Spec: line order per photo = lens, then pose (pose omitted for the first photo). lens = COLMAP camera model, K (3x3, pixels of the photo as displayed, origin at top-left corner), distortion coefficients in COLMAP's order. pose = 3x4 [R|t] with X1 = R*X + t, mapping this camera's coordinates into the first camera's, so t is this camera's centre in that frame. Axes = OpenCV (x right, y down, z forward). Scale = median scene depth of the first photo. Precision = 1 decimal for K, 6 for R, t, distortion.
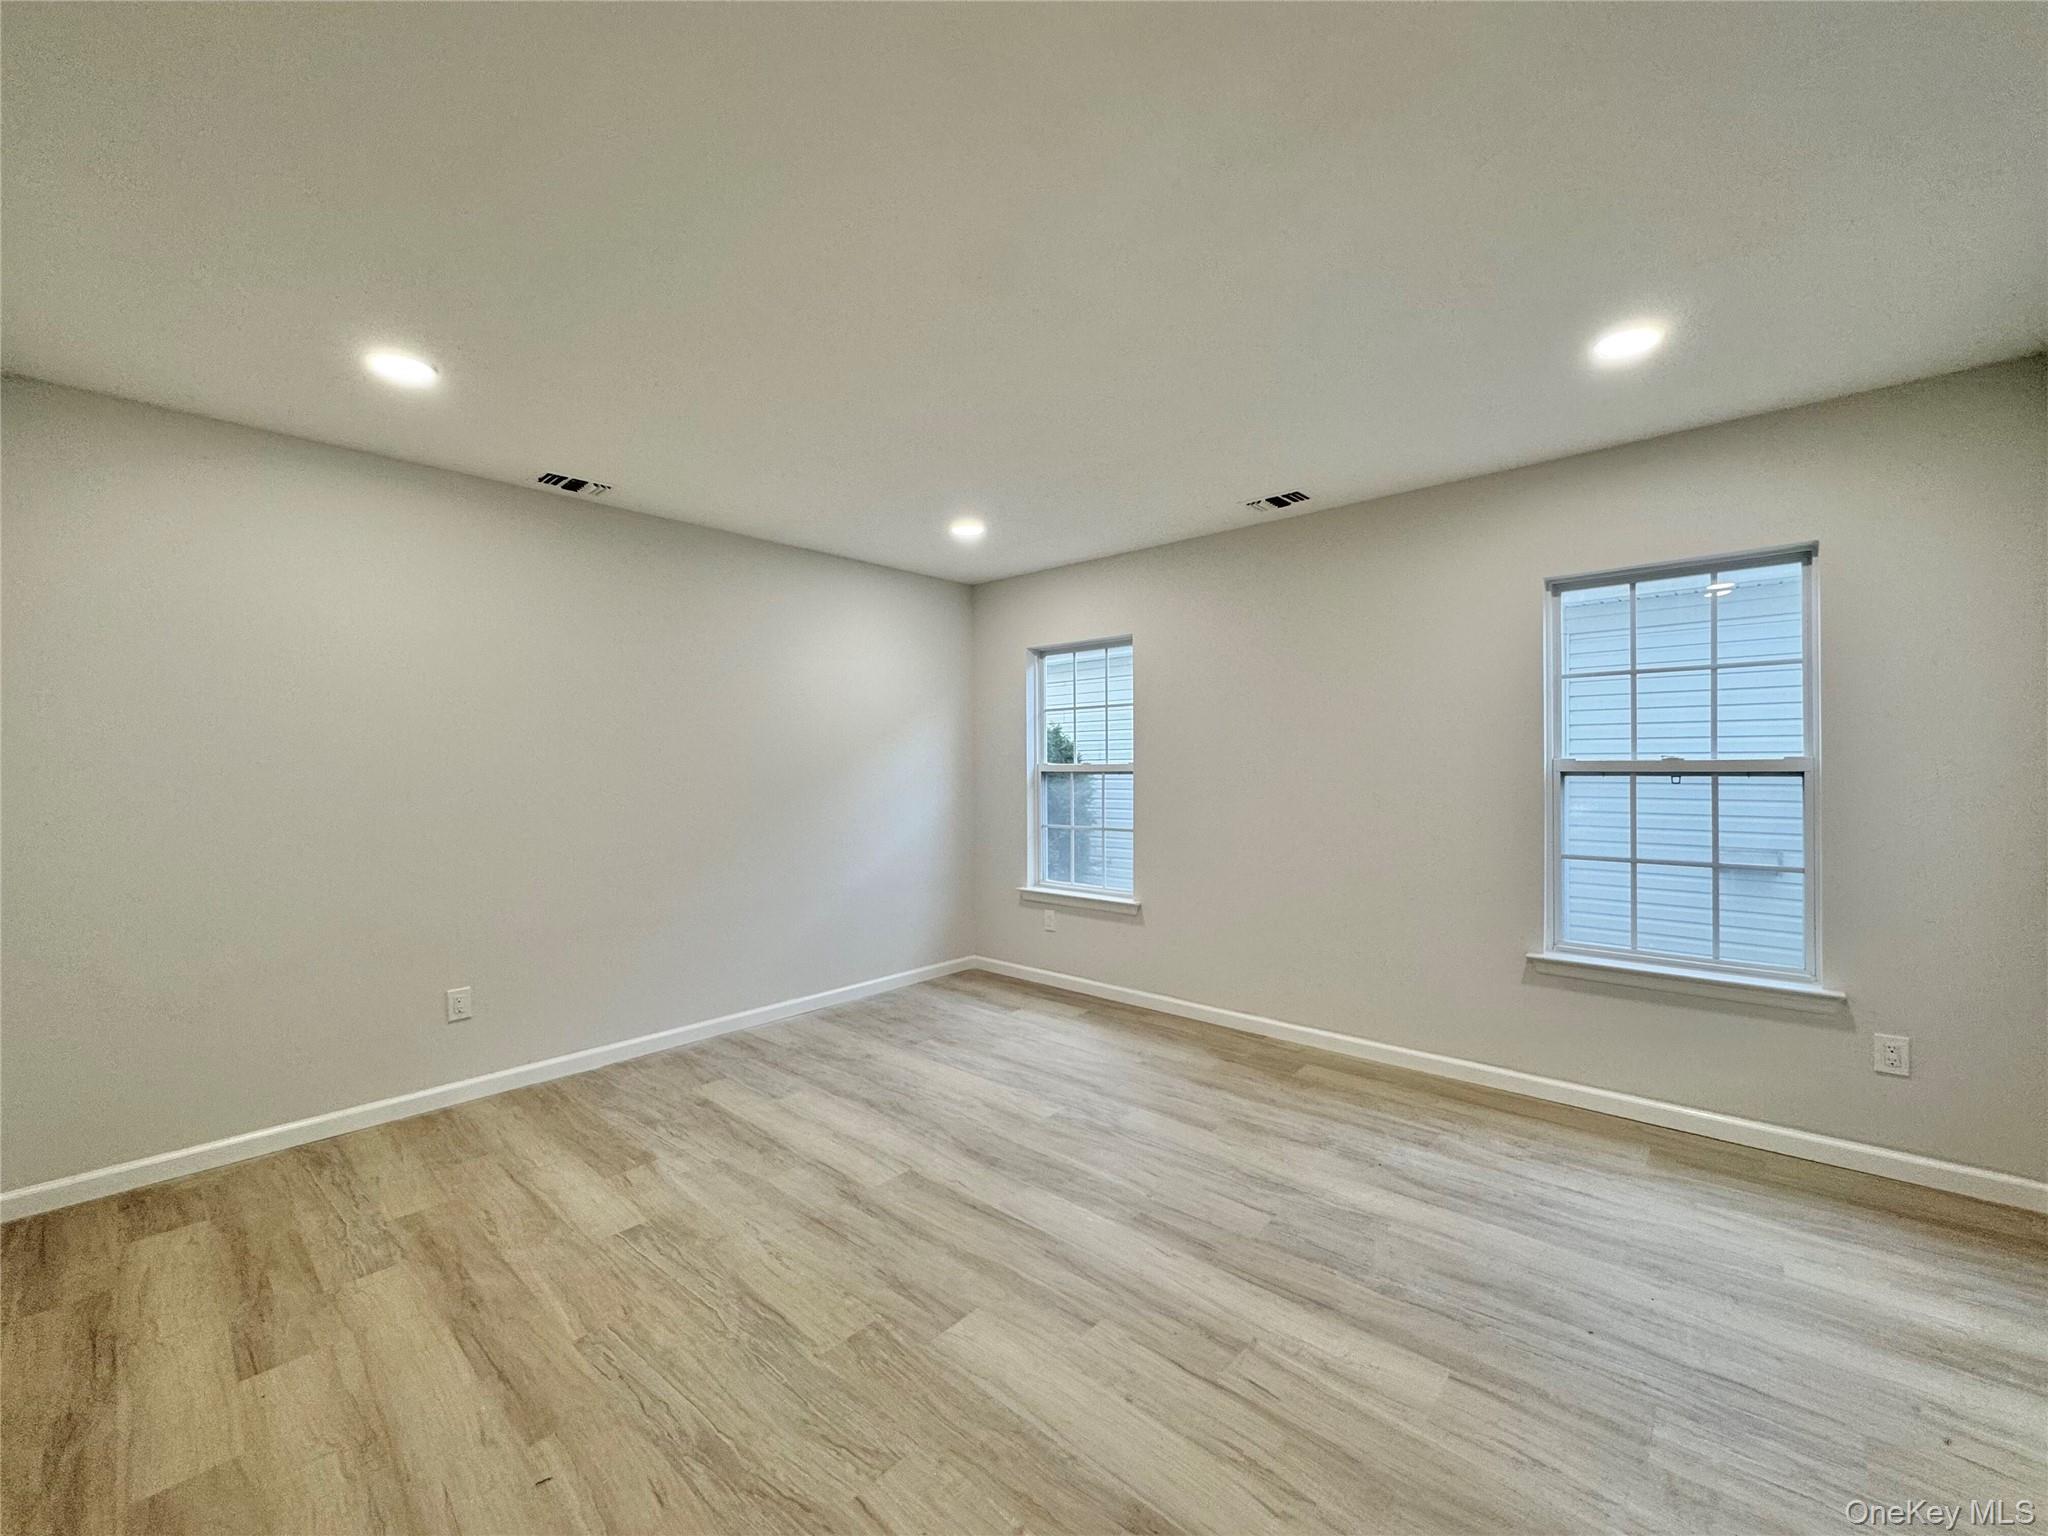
lens RADIAL K [[815.3, 0, 1024.9], [0, 815.3, 767.1], [0, 0, 1]] dist [-0.001871, 0.000148]
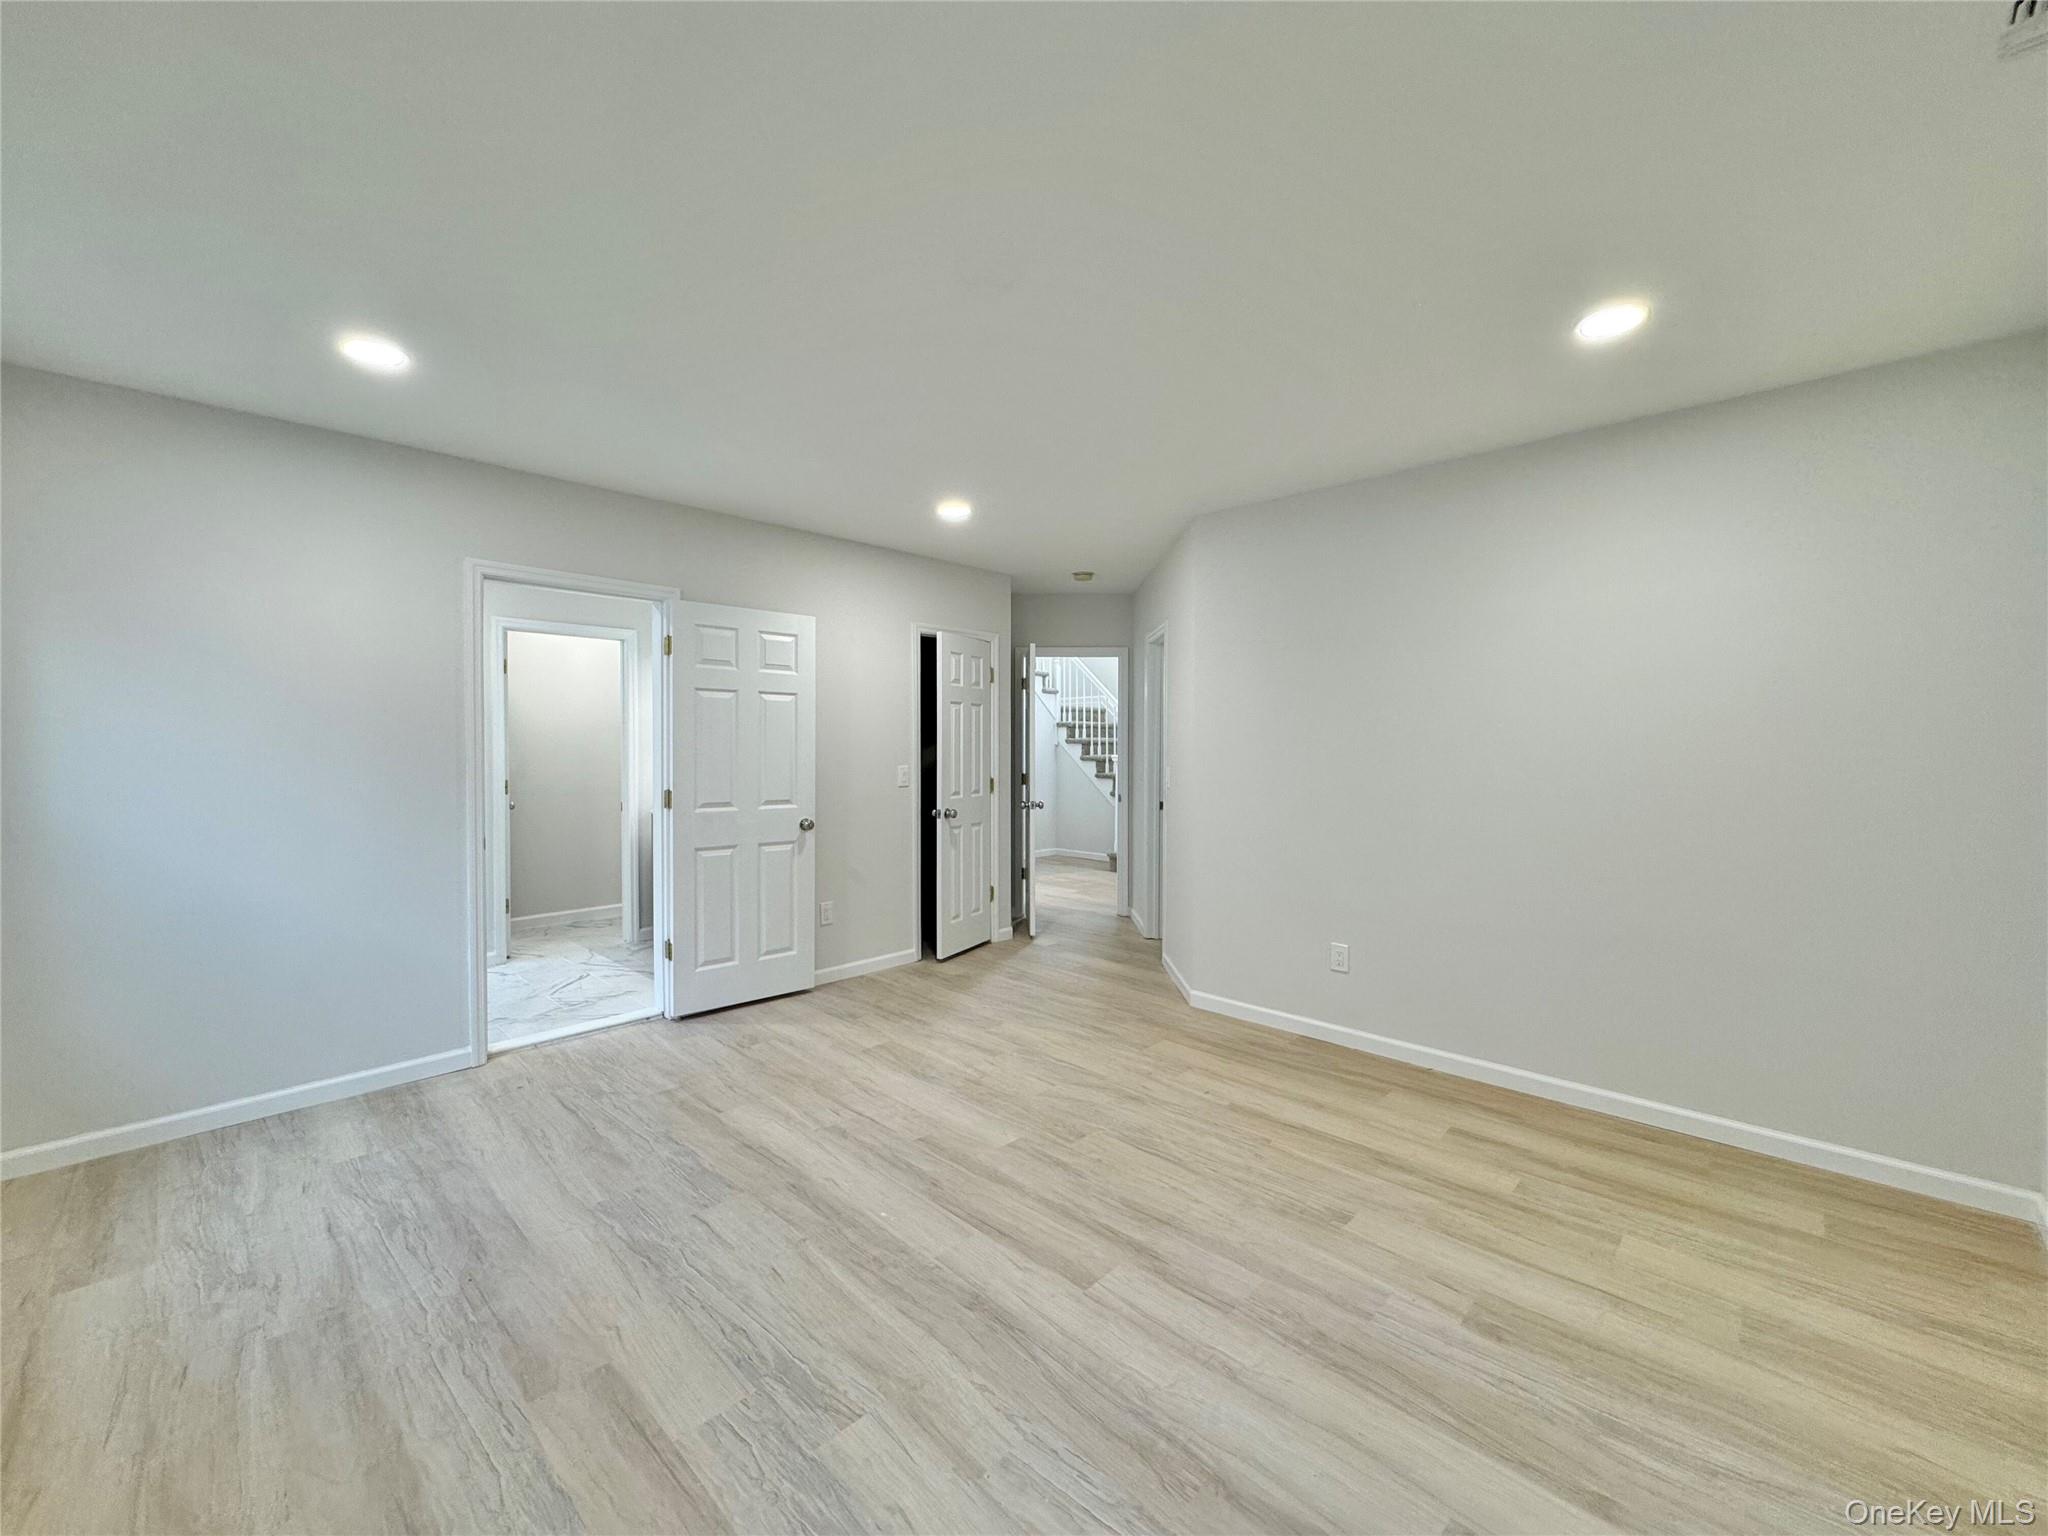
lens RADIAL K [[815.3, 0, 1024.9], [0, 815.3, 767.1], [0, 0, 1]] dist [-0.001871, 0.000148]
pose [[-0.999422, 0.004987, 0.033628, -0.126295], [0.006042, 0.999491, 0.031319, -0.014848], [-0.033454, 0.031504, -0.998944, 1.950830]]
